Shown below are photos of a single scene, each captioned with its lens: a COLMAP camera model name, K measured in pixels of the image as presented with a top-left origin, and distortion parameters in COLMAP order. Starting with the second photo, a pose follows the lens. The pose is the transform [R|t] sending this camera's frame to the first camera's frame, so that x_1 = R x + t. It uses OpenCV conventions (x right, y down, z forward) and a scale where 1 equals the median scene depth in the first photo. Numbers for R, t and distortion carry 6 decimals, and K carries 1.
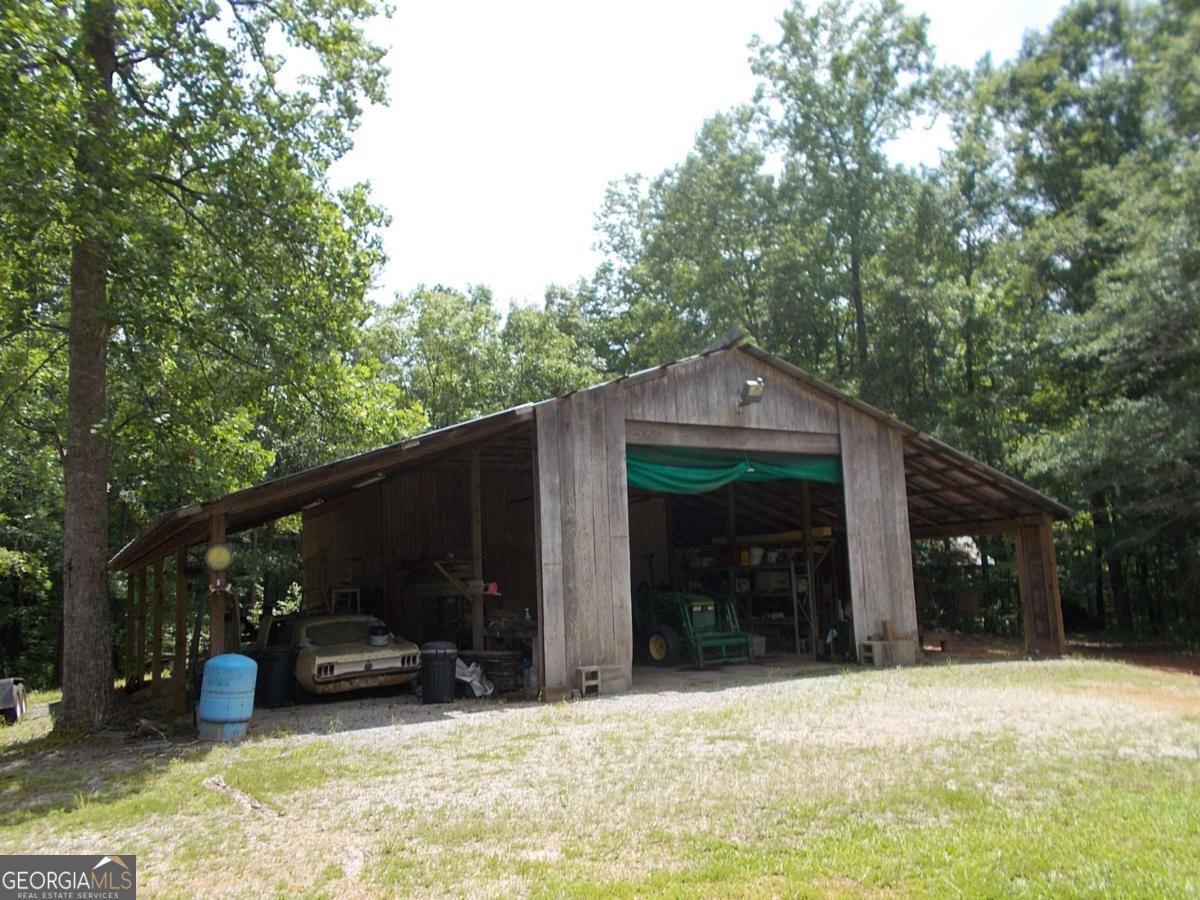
lens RADIAL K [[940.6, 0, 600.7], [0, 940.6, 455.2], [0, 0, 1]] dist [0.010669, 0.002449]
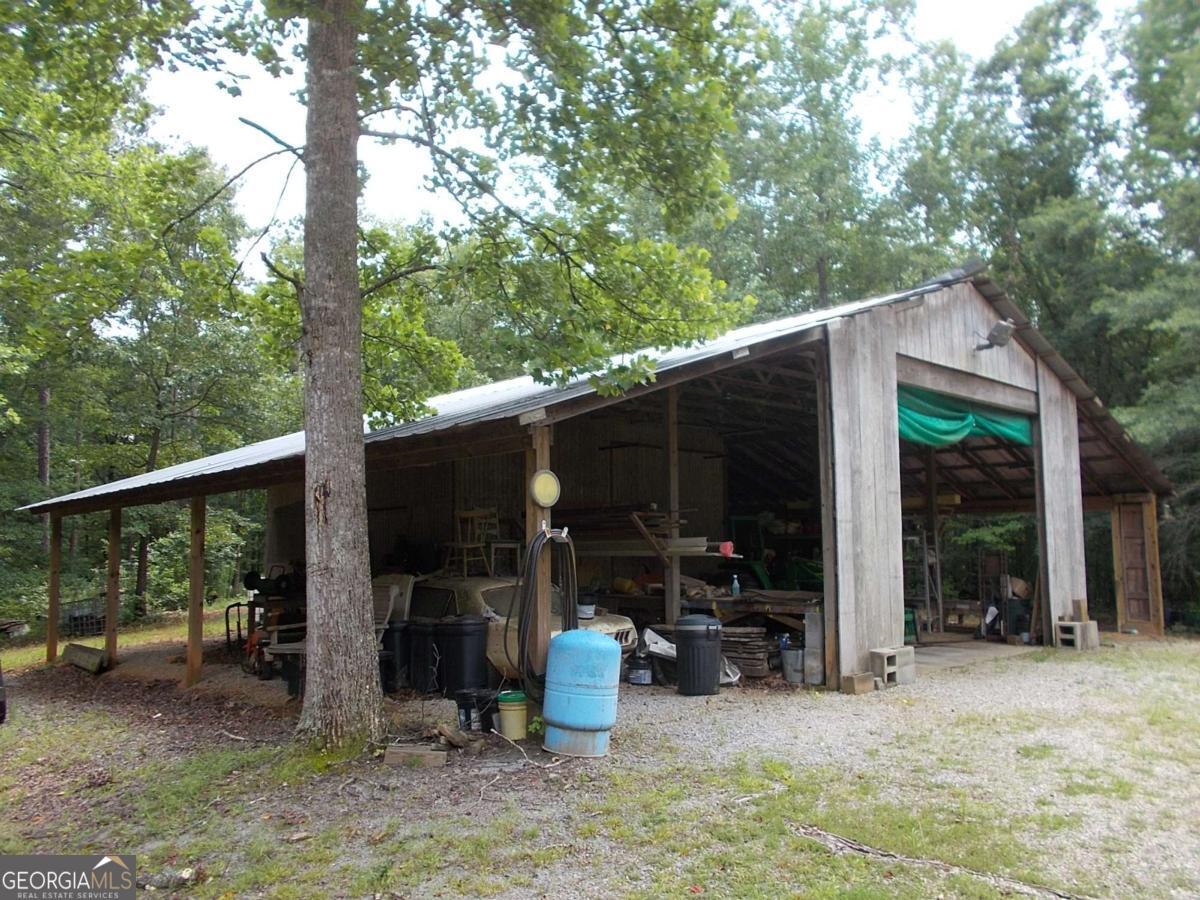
lens RADIAL K [[940.6, 0, 599.8], [0, 940.6, 446.8], [0, 0, 1]] dist [0.010669, 0.002449]
pose [[0.968118, 0.060592, 0.243056, -0.407599], [-0.065622, 0.997764, 0.012644, 0.050822], [-0.241747, -0.028190, 0.969930, 0.248591]]
